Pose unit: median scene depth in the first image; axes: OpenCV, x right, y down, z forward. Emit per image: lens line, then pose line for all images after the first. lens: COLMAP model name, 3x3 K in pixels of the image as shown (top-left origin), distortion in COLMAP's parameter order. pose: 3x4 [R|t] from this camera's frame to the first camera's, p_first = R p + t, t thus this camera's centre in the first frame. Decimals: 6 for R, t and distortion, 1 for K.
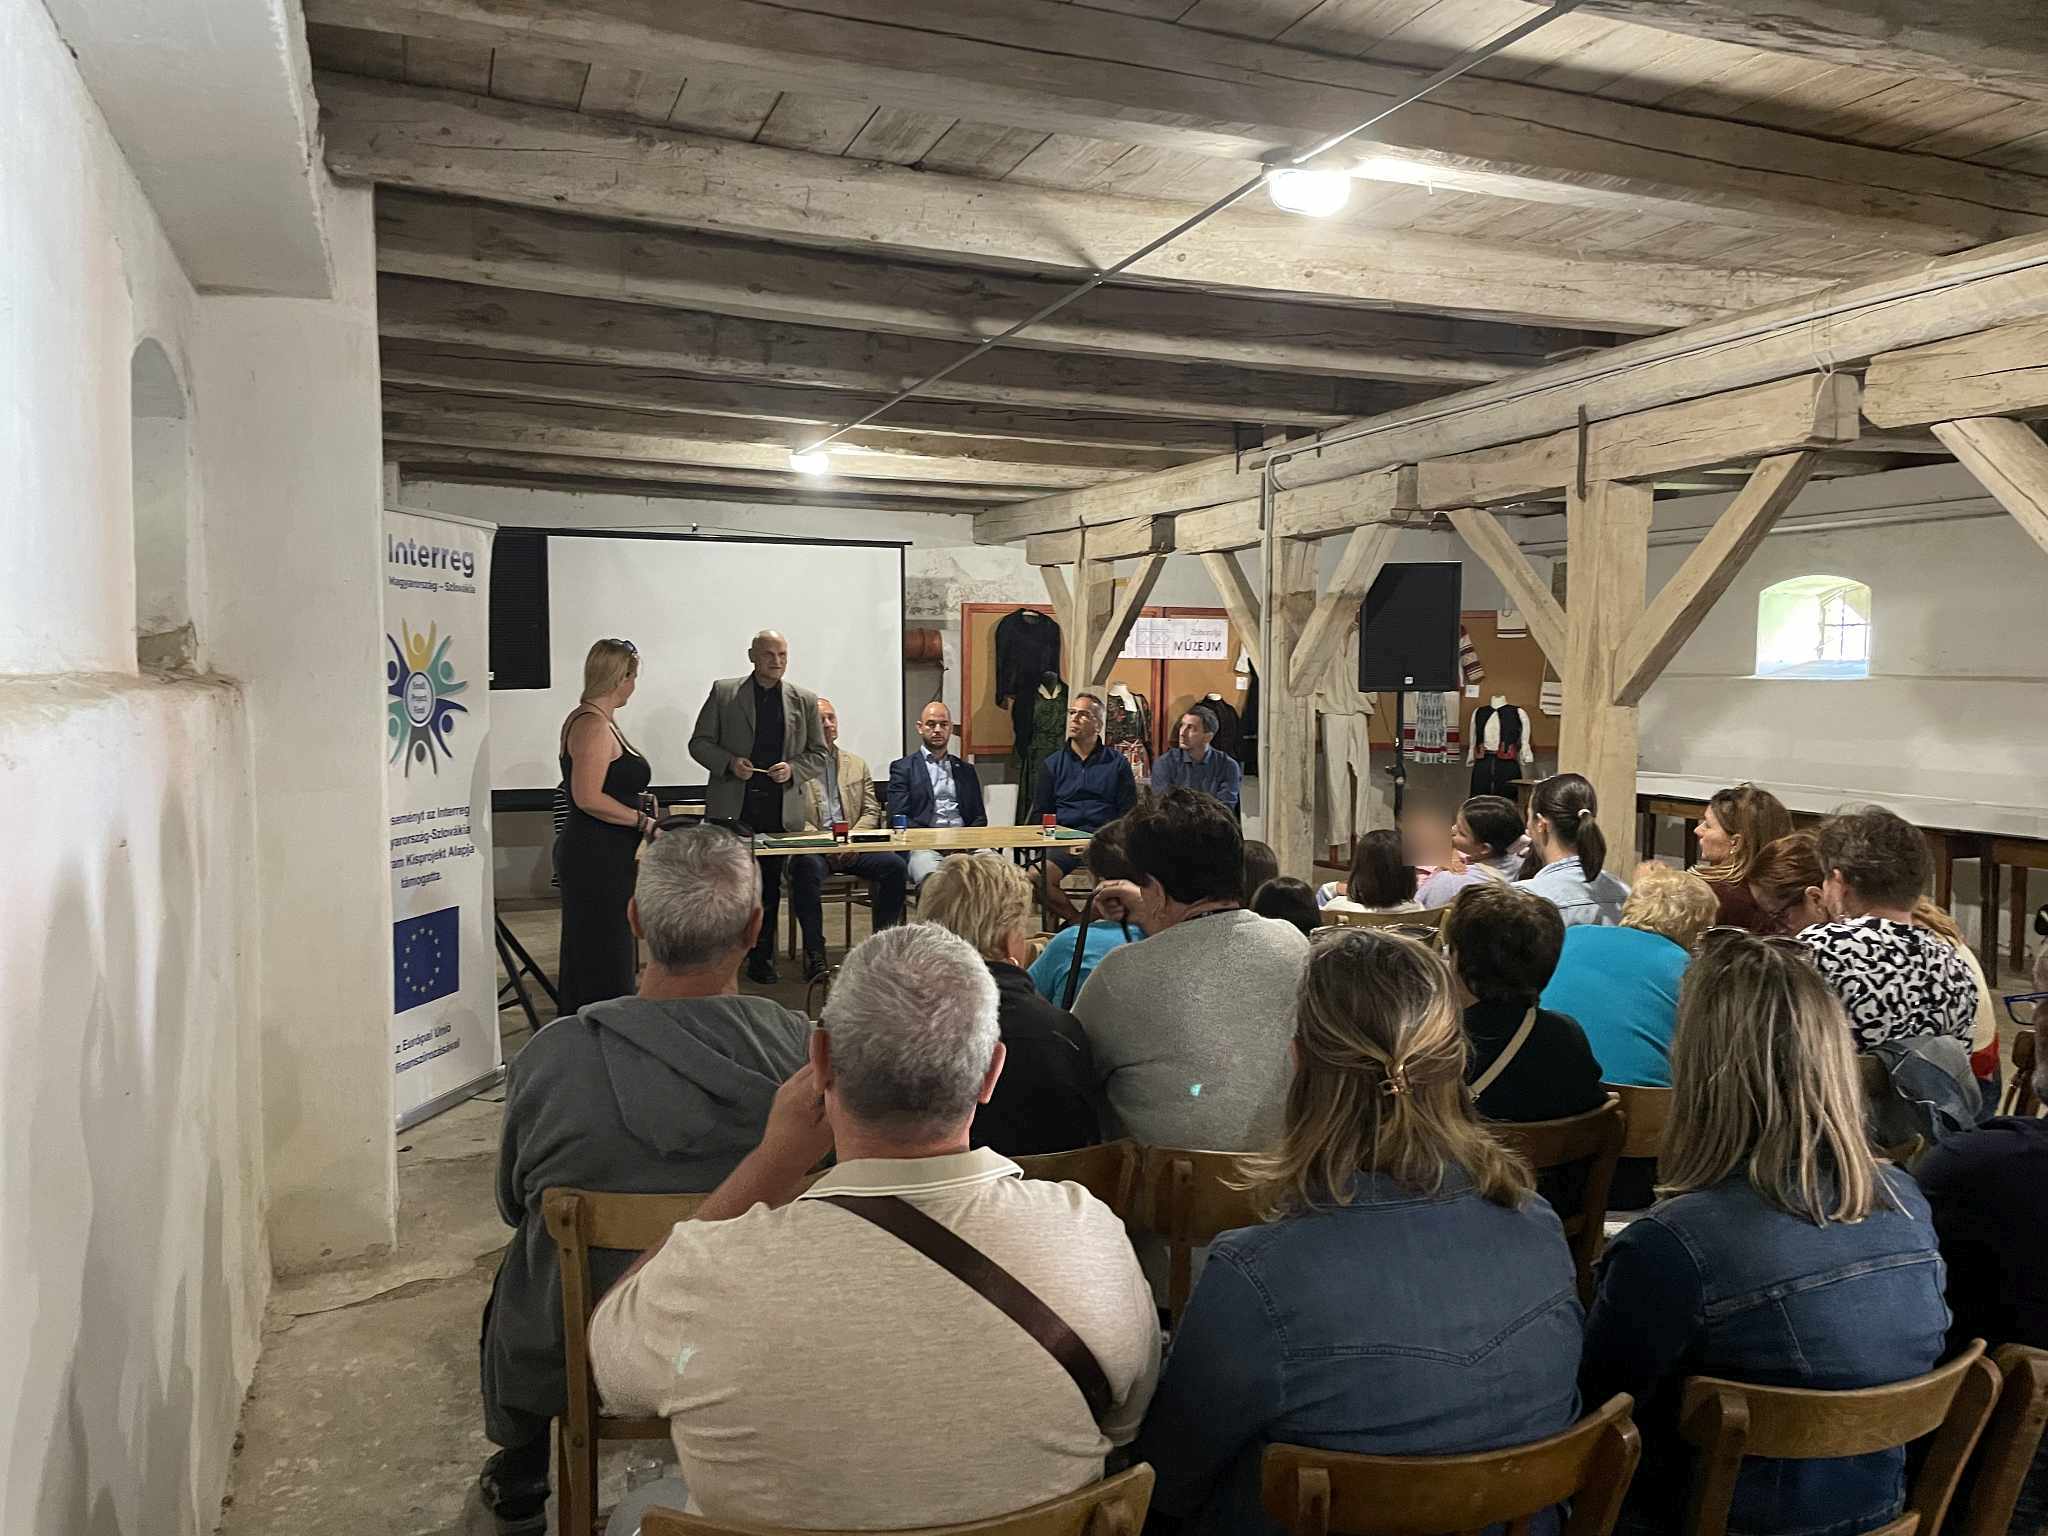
lens RADIAL K [[1564.1, 0, 965.0], [0, 1564.1, 761.1], [0, 0, 1]] dist [0.071036, -0.056742]
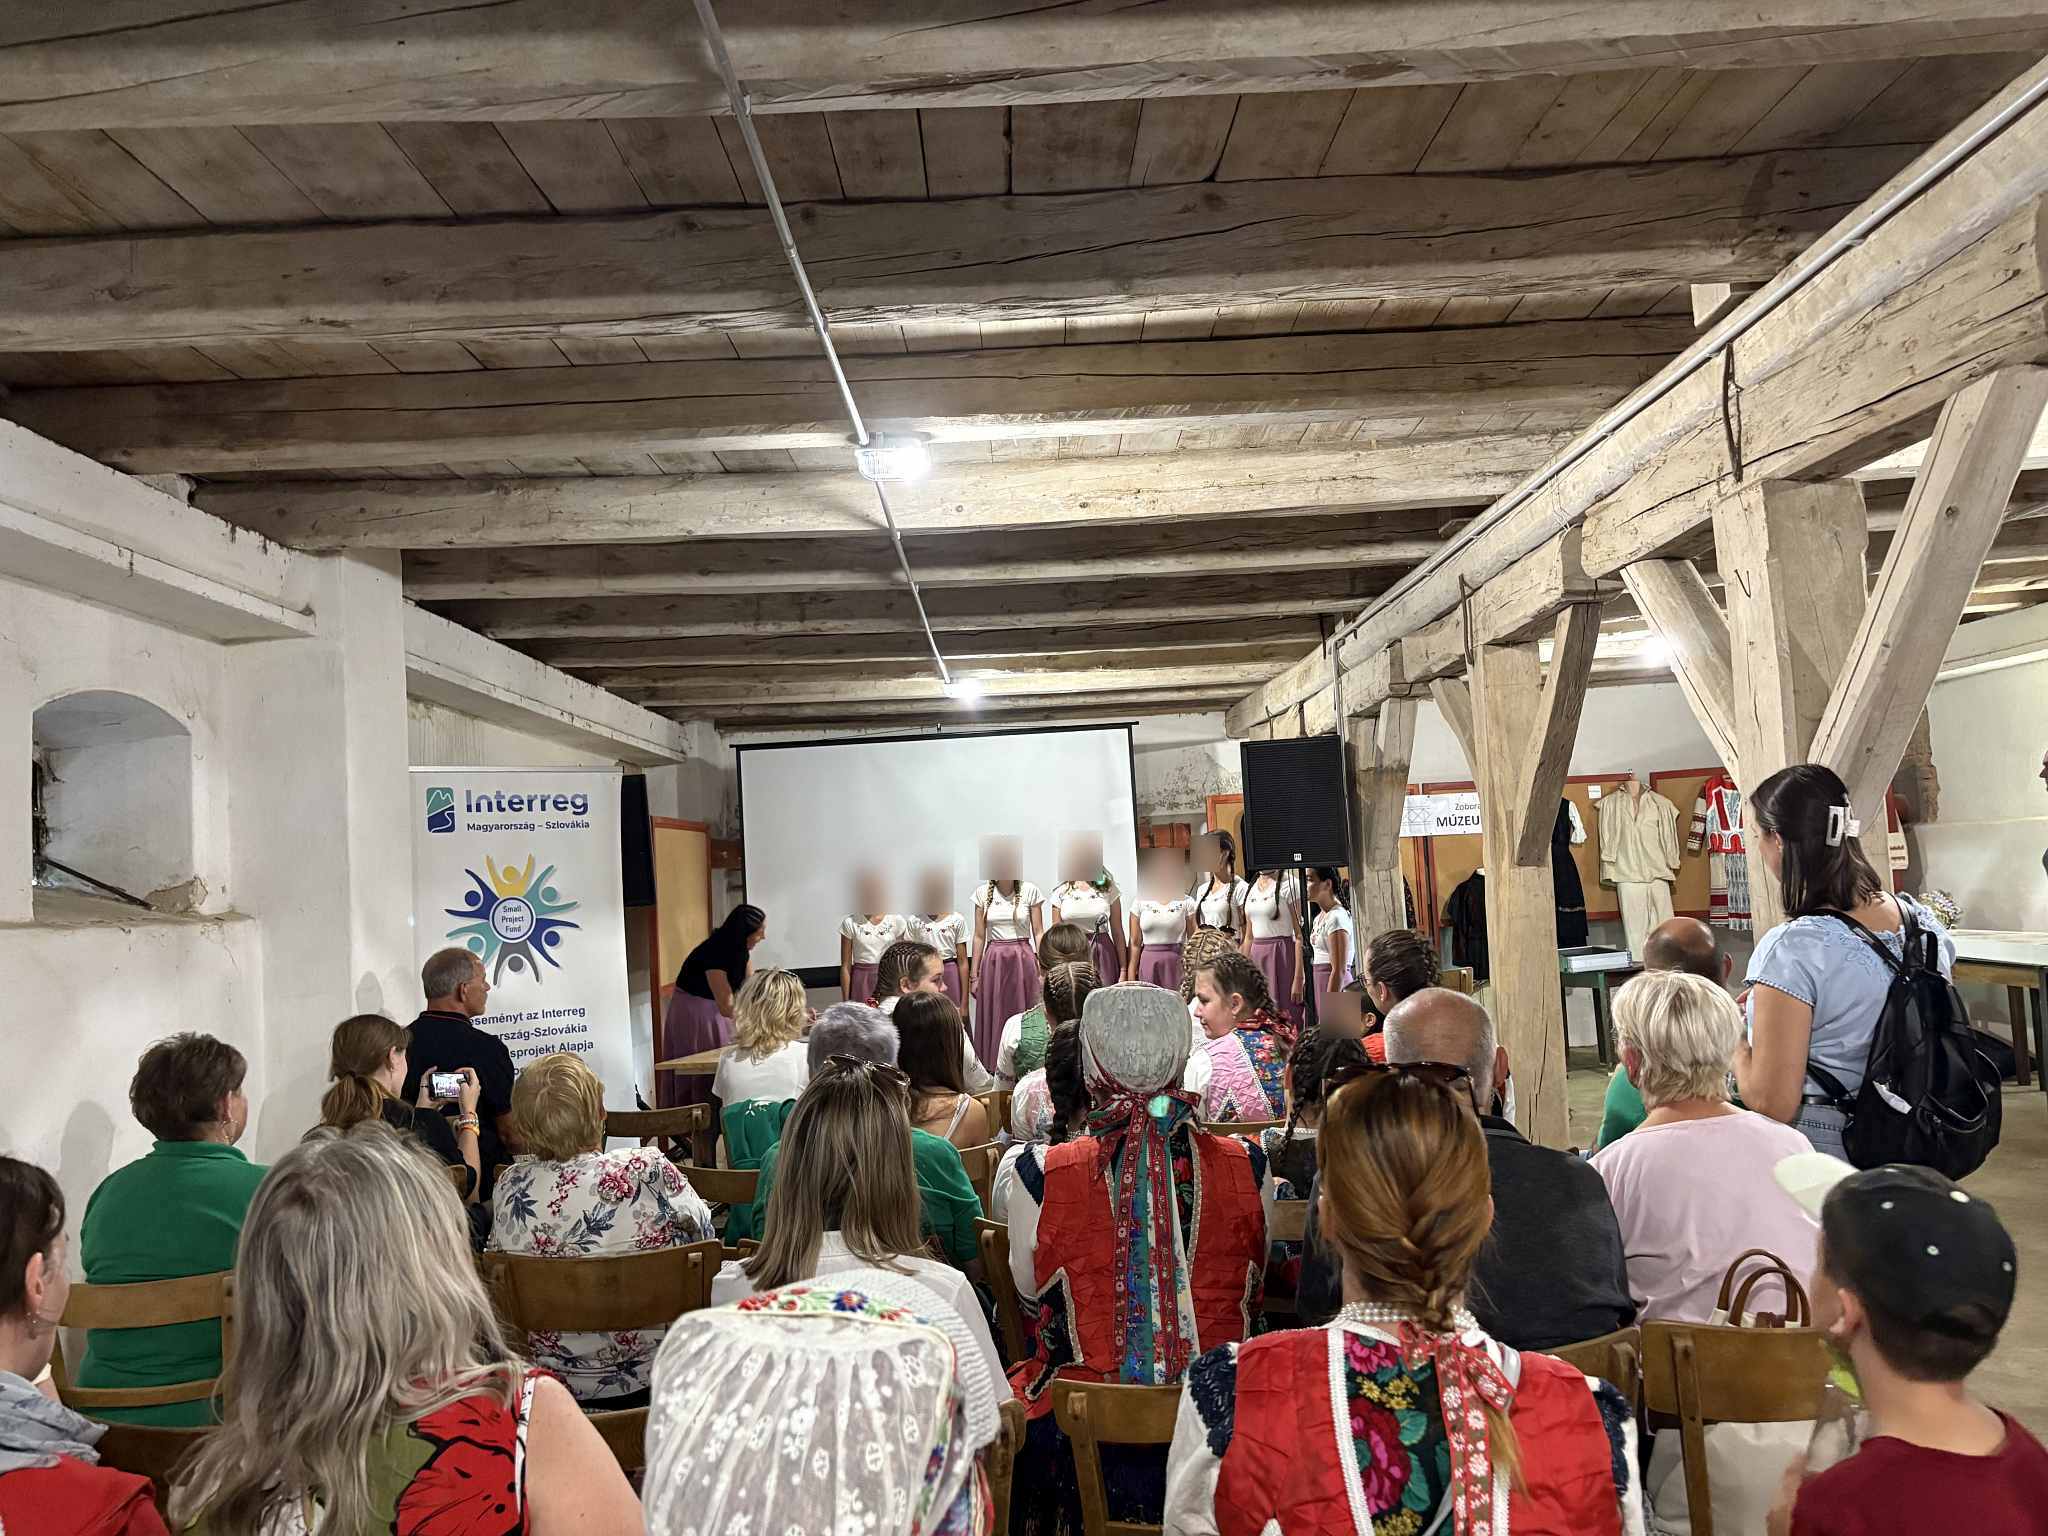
lens RADIAL K [[1540.5, 0, 1007.9], [0, 1540.5, 767.2], [0, 0, 1]] dist [0.063599, -0.017725]
pose [[0.931990, -0.083830, -0.352657, 0.458980], [0.040130, 0.990772, -0.129461, 0.015925], [0.360256, 0.106504, 0.926754, -0.020242]]
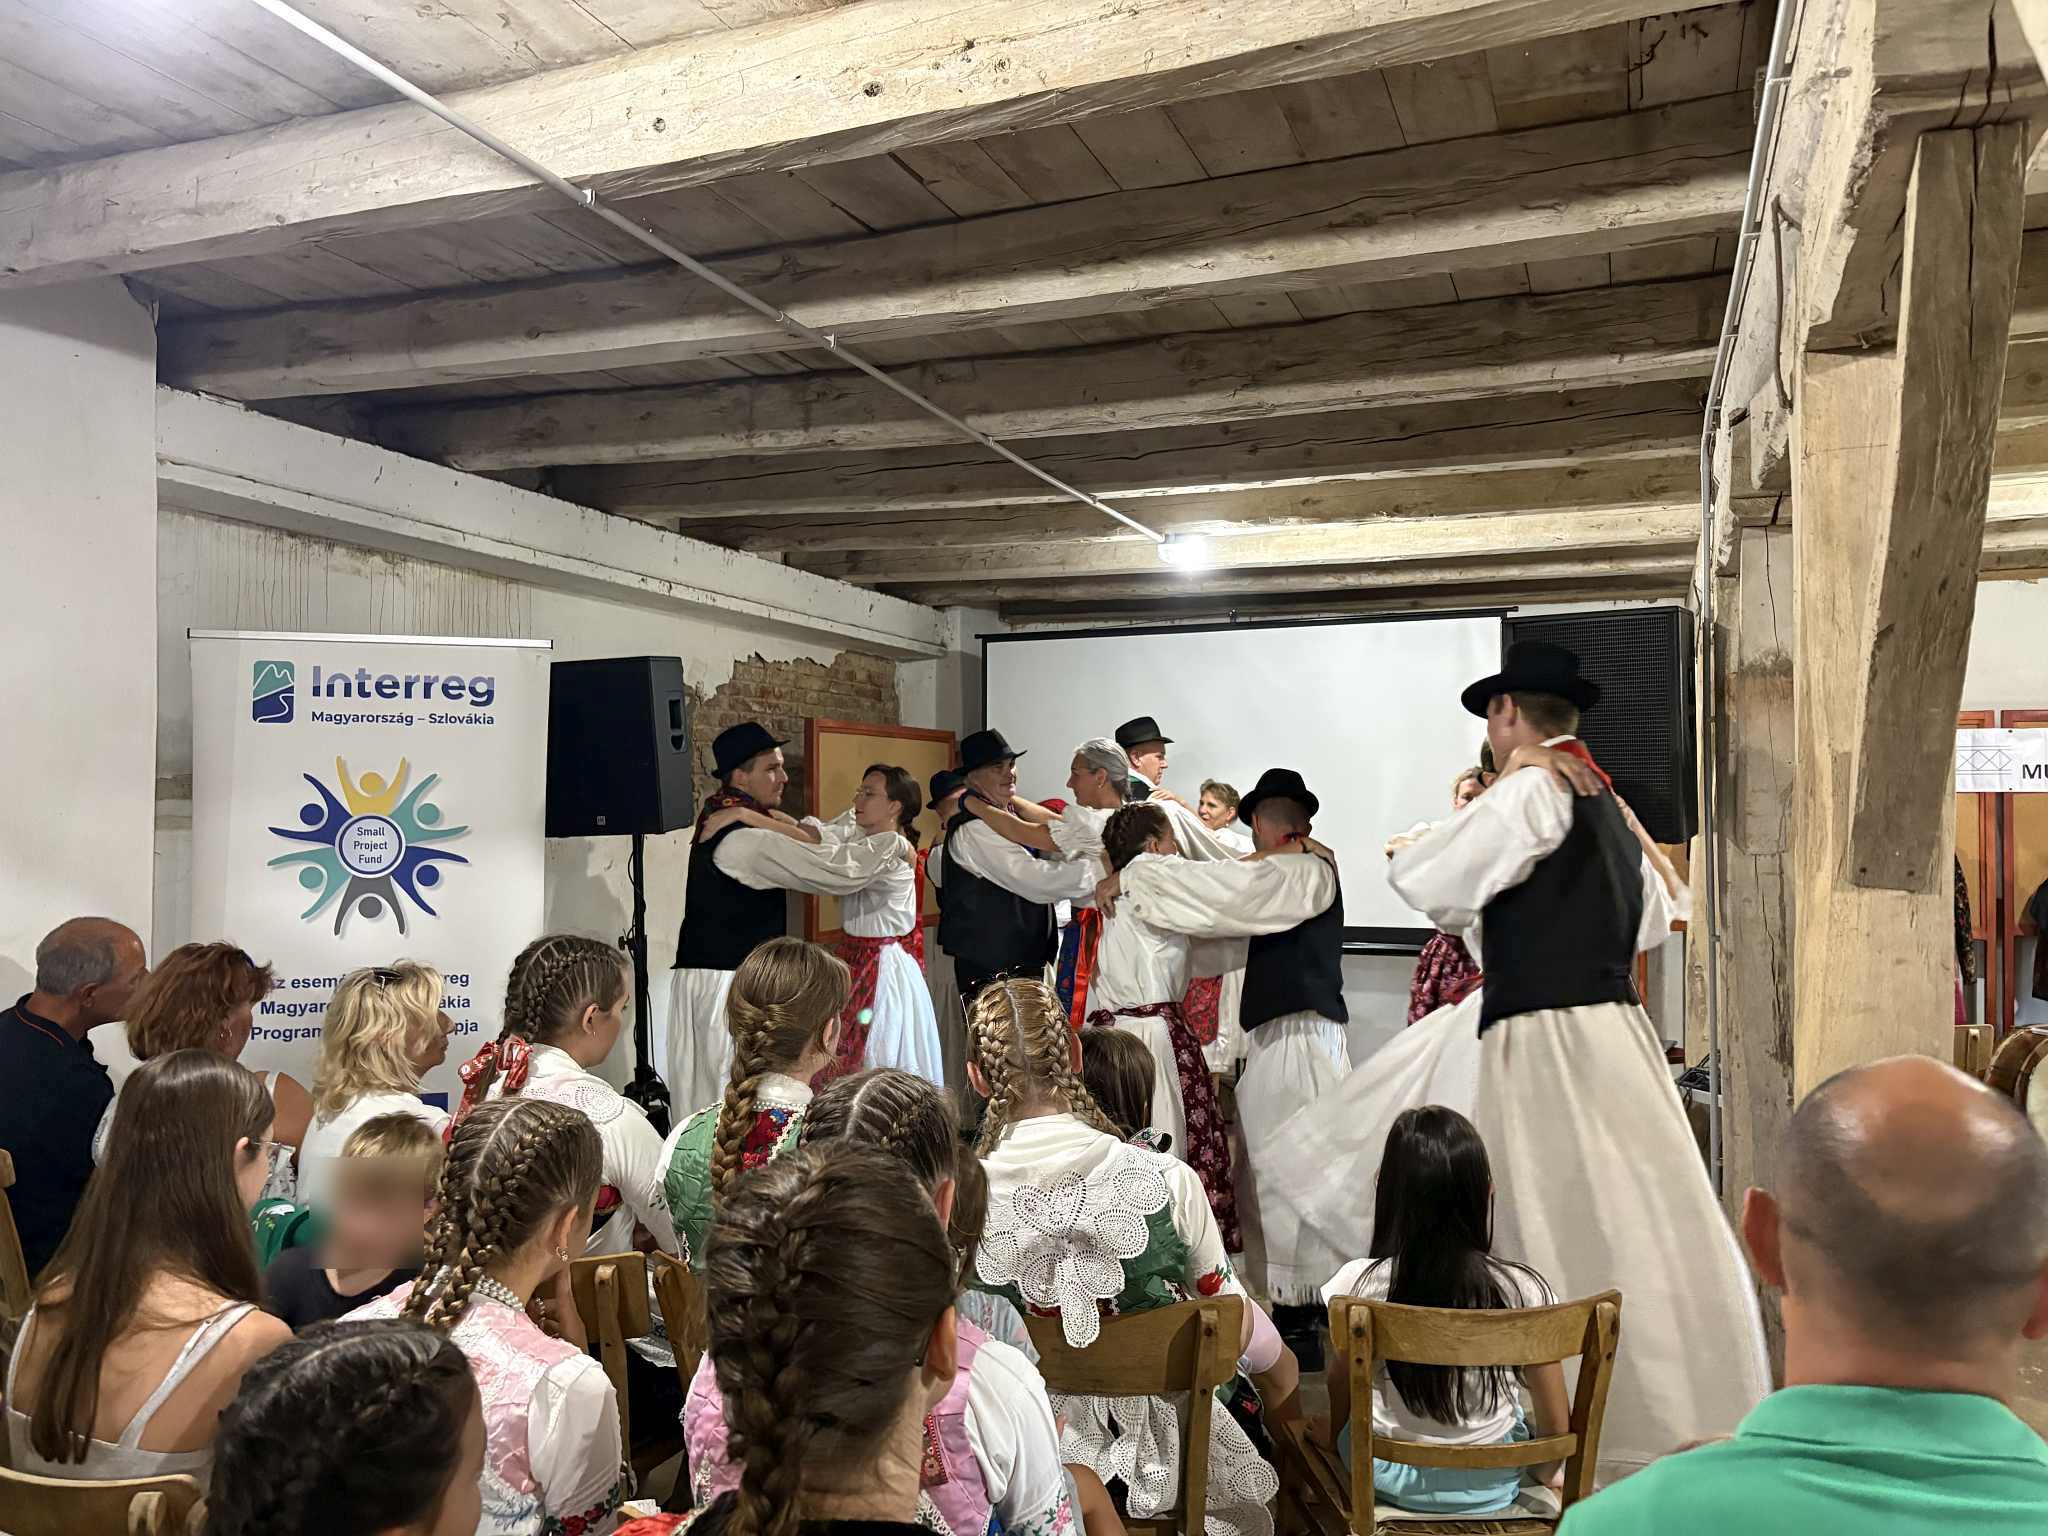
lens RADIAL K [[1540.5, 0, 1017.9], [0, 1540.5, 776.9], [0, 0, 1]] dist [0.063599, -0.017725]
pose [[0.735433, -0.021962, -0.677242, 0.526370], [-0.035565, 0.996846, -0.070947, -0.026766], [0.676664, 0.076263, 0.732332, 0.555460]]
